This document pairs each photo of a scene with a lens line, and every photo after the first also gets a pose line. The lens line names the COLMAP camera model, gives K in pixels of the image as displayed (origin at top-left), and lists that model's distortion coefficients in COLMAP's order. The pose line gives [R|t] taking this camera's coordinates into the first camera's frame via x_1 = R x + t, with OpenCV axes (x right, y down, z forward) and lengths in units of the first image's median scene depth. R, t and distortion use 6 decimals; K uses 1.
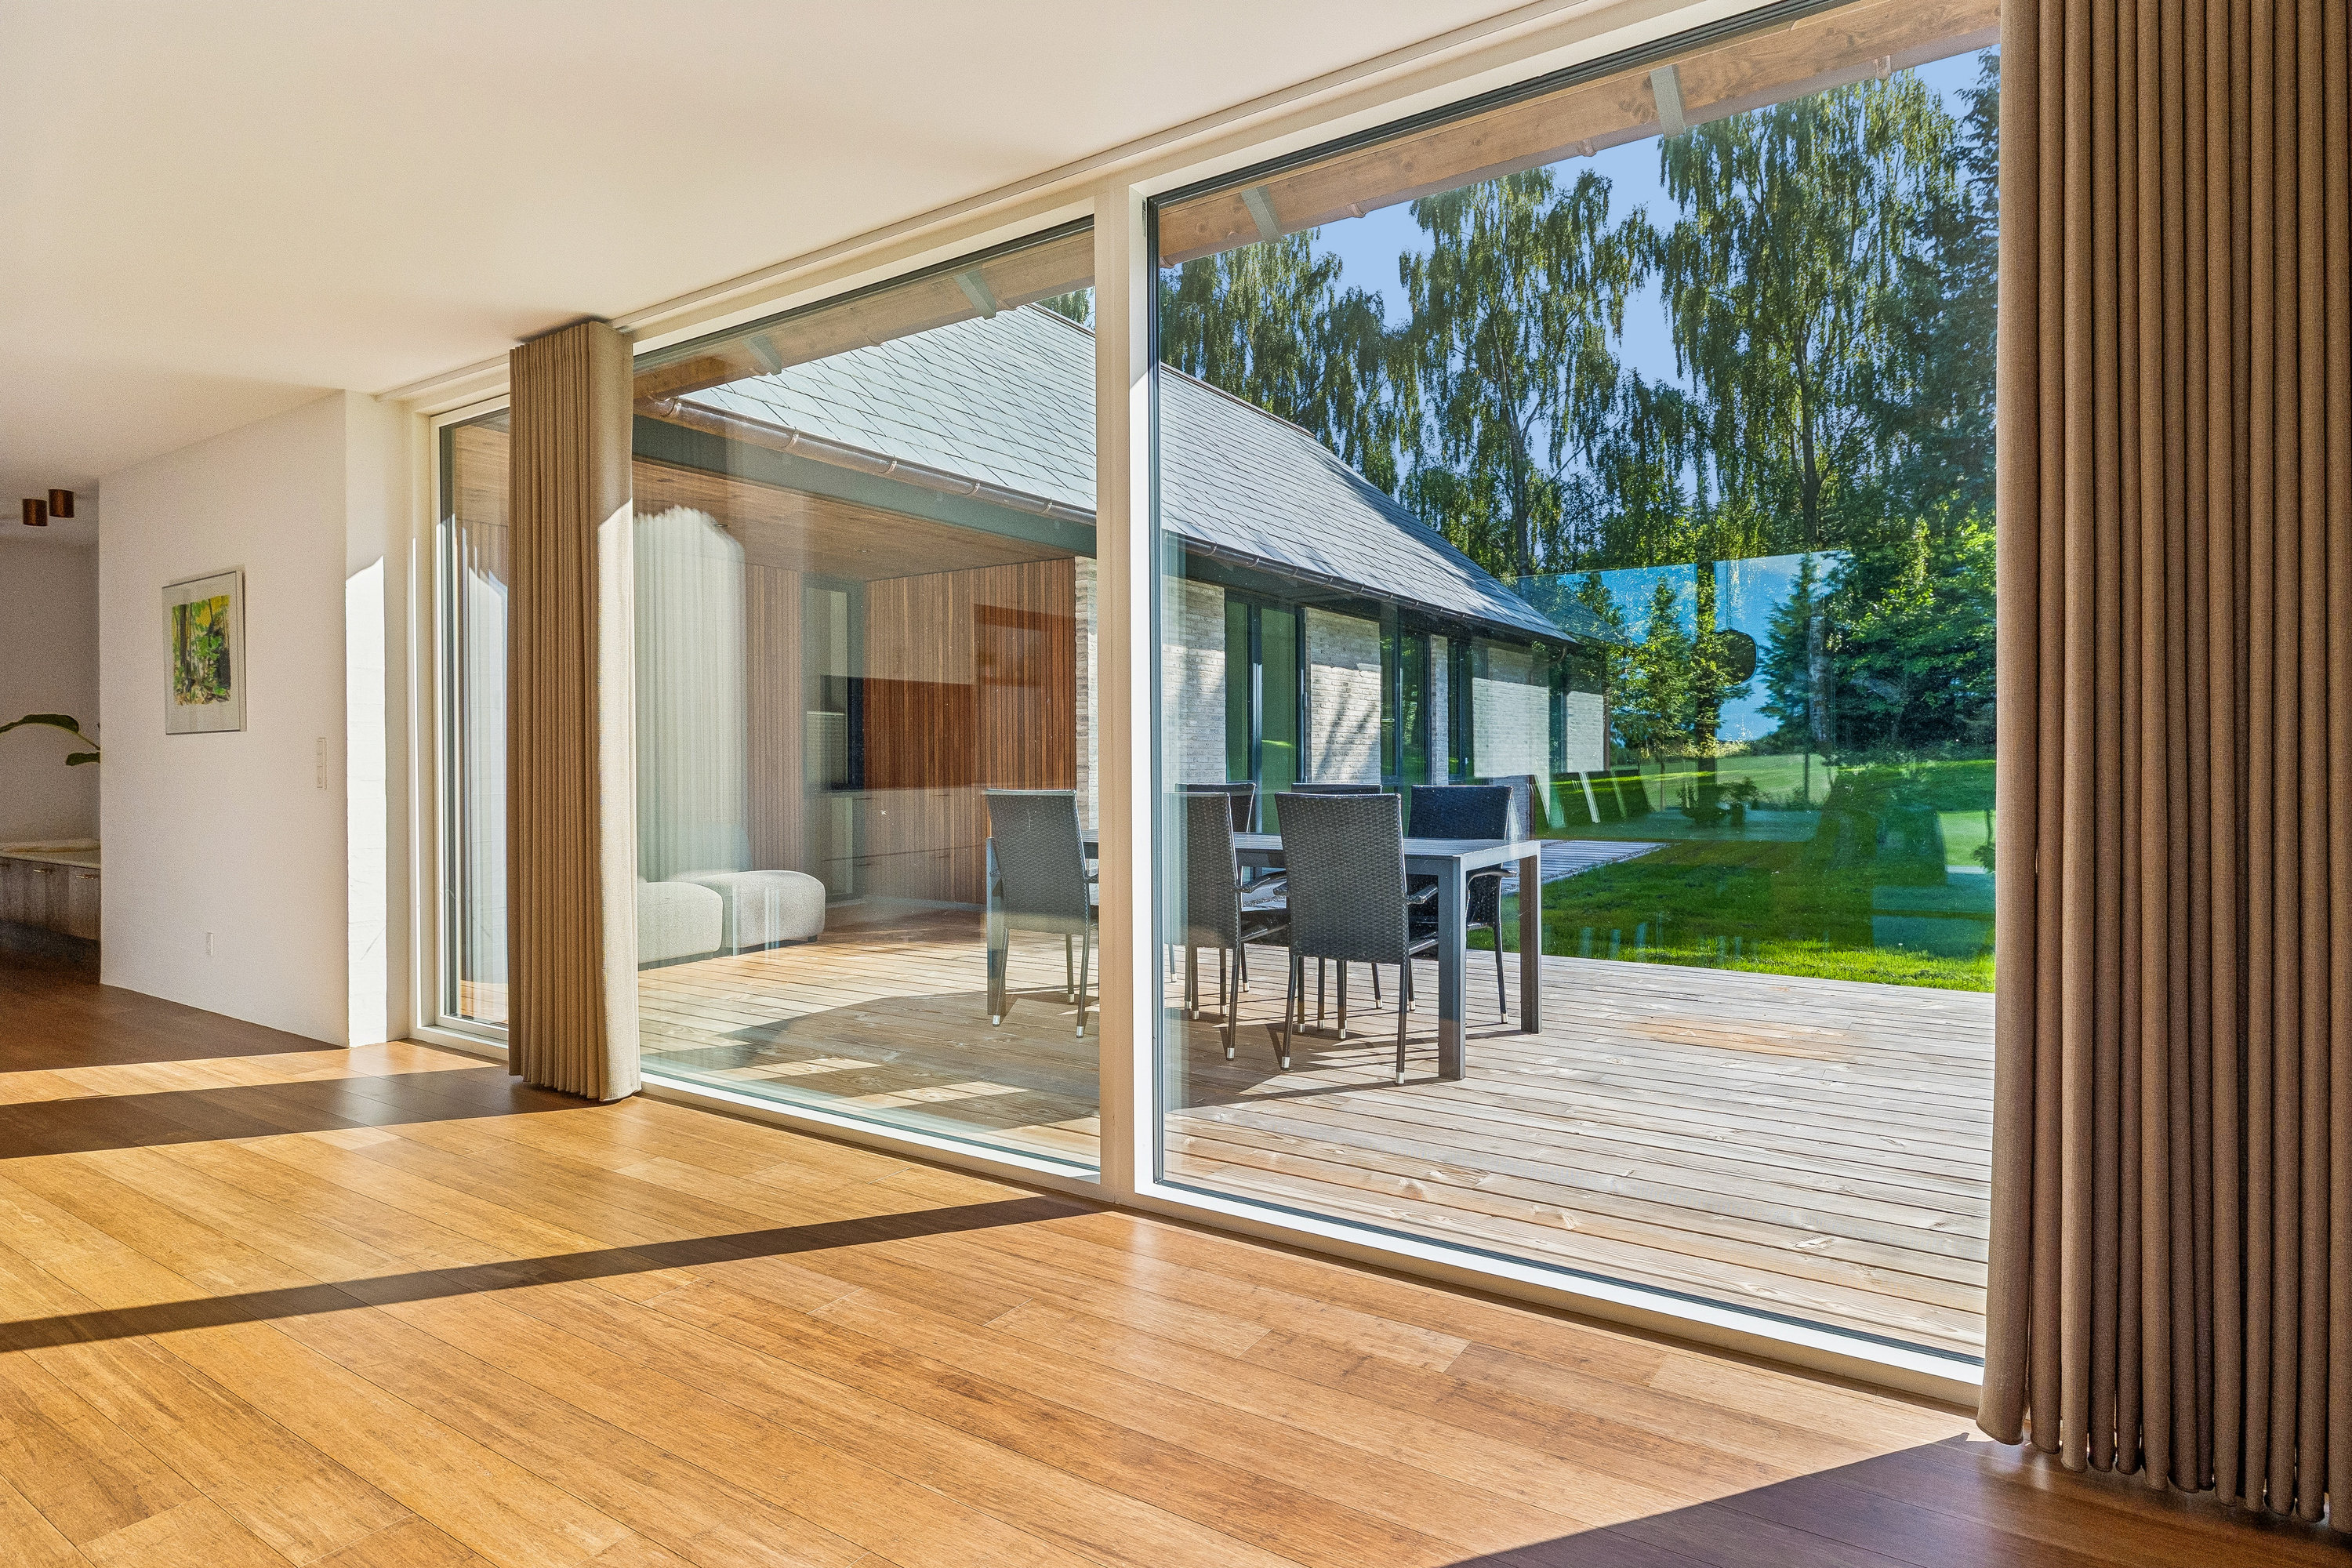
lens RADIAL K [[1246.2, 0, 1186.3], [0, 1246.2, 775.1], [0, 0, 1]] dist [0.003883, 0.000266]
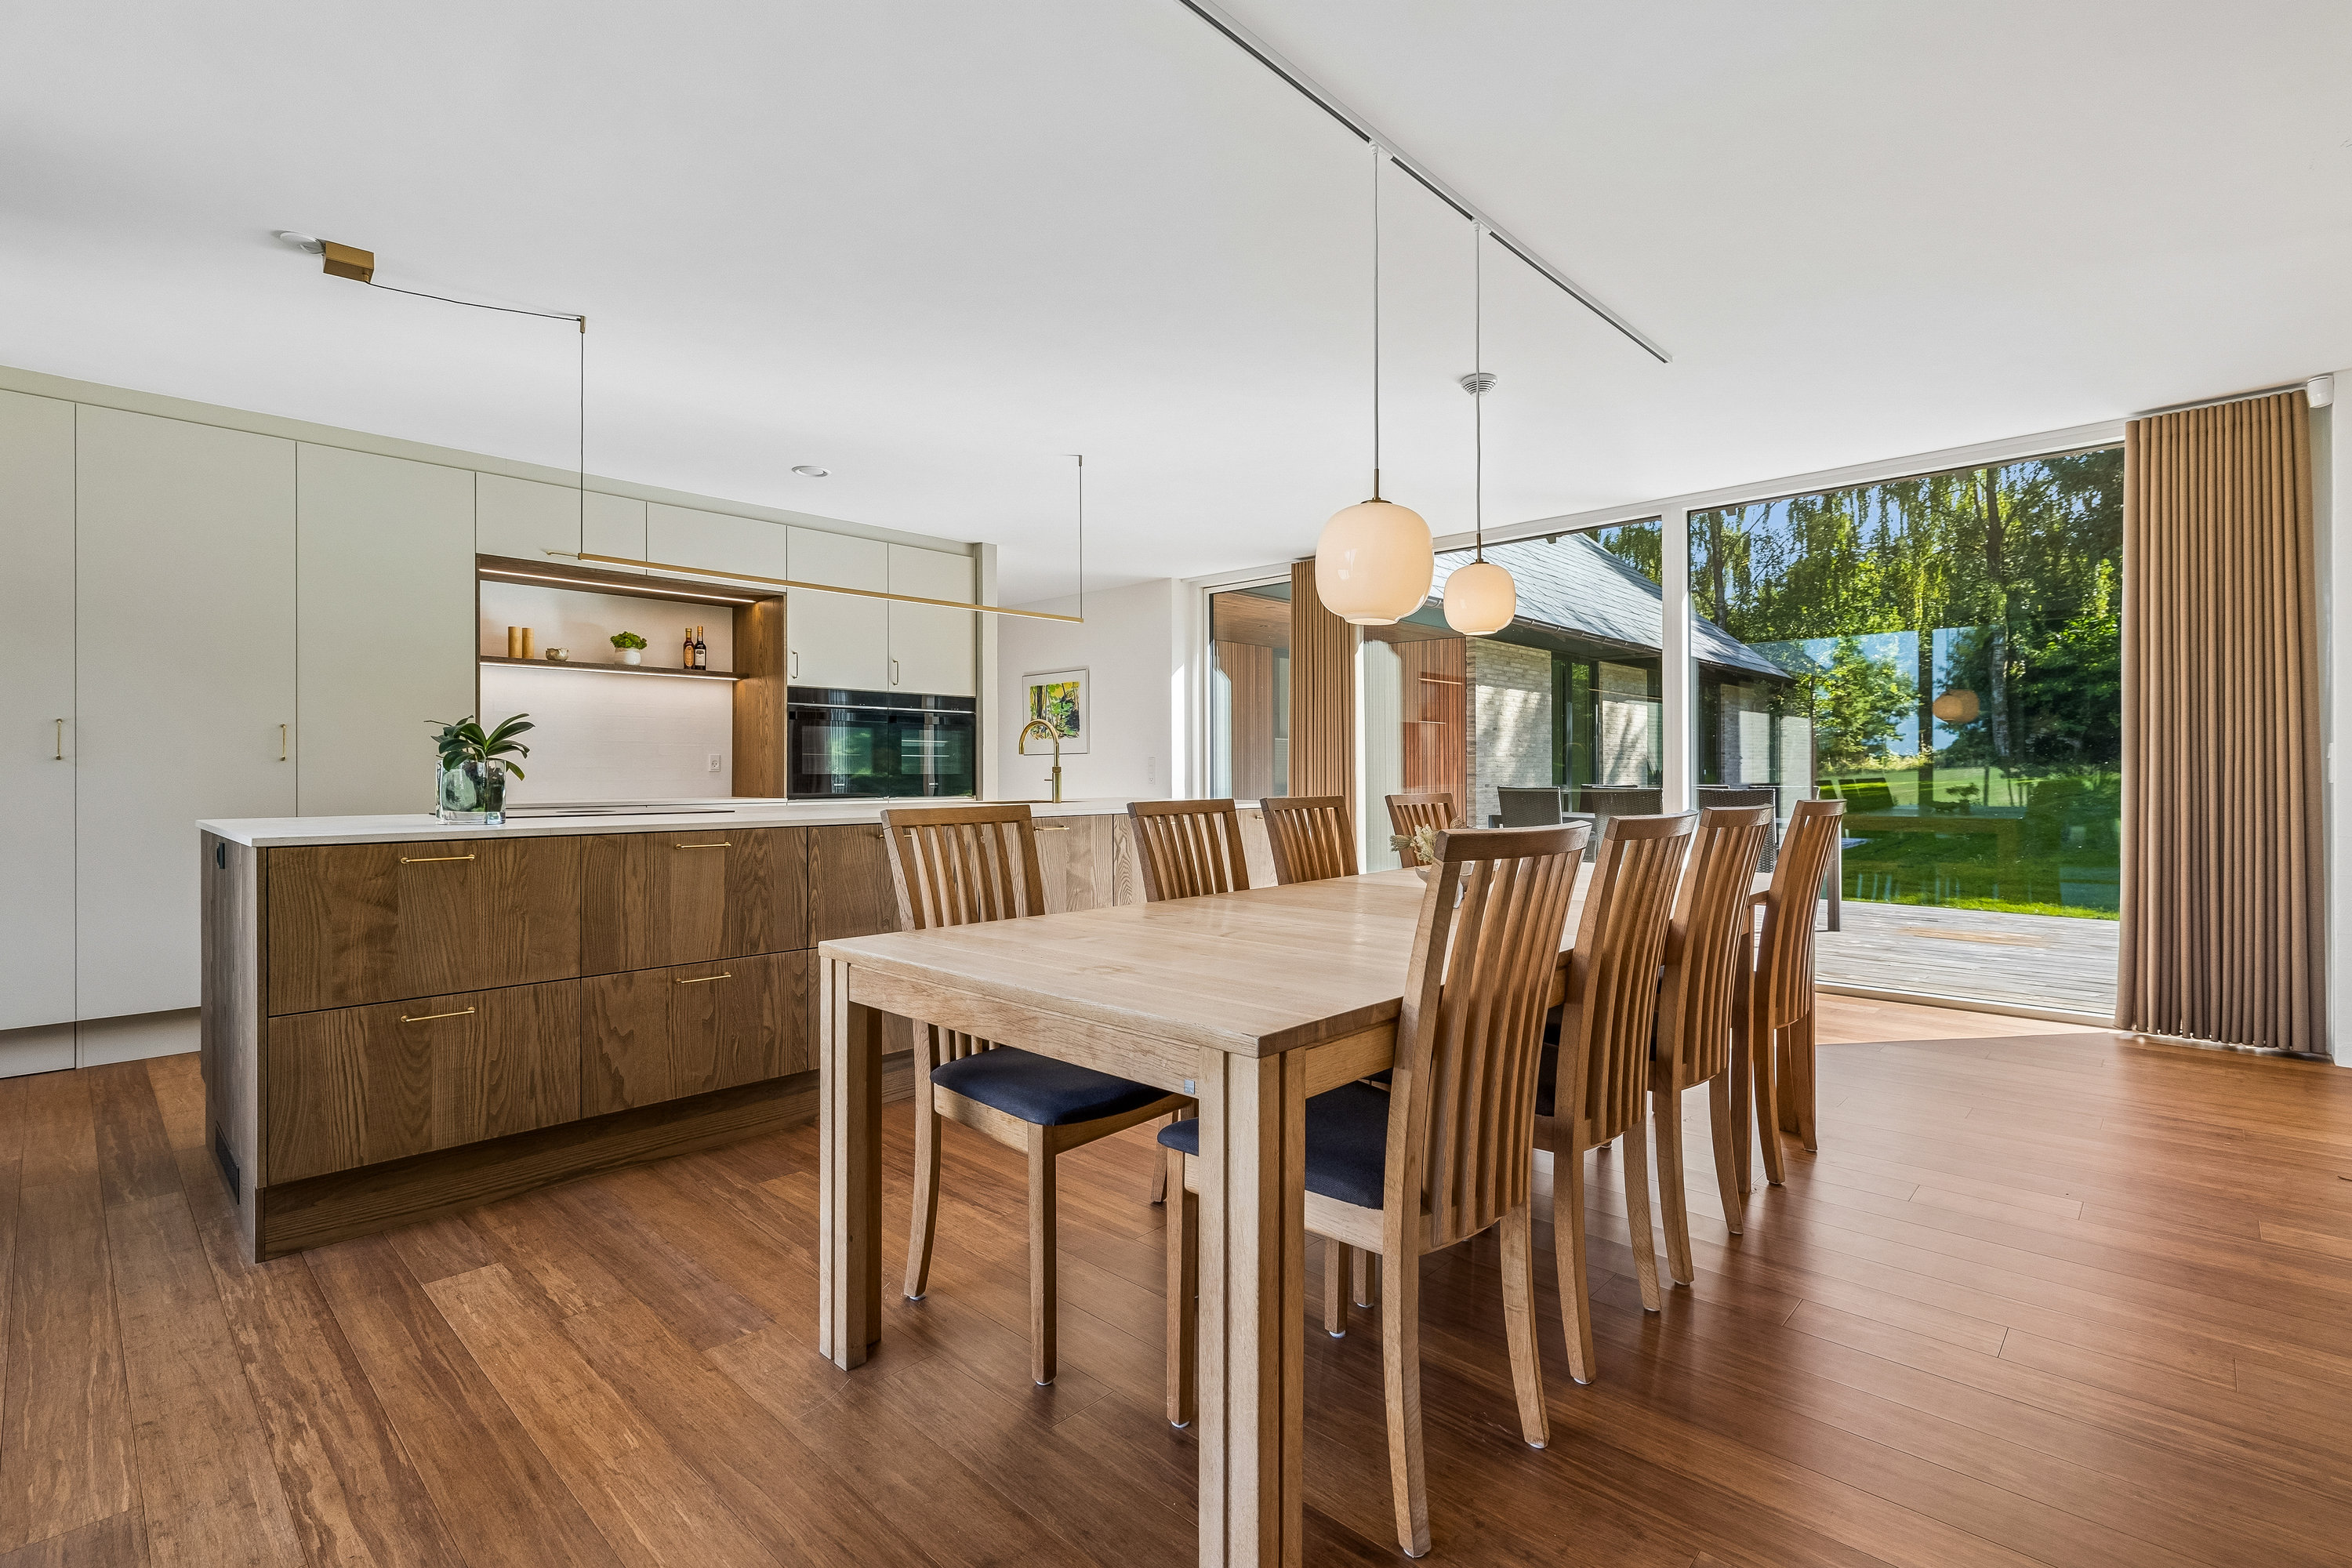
lens RADIAL K [[1082.5, 0, 1163.2], [0, 1082.5, 779.2], [0, 0, 1]] dist [-0.000844, -0.000228]
pose [[0.982909, 0.003997, -0.184050, -0.064483], [-0.004851, 0.999979, -0.004194, 0.002016], [0.184029, 0.005015, 0.982908, -0.113438]]
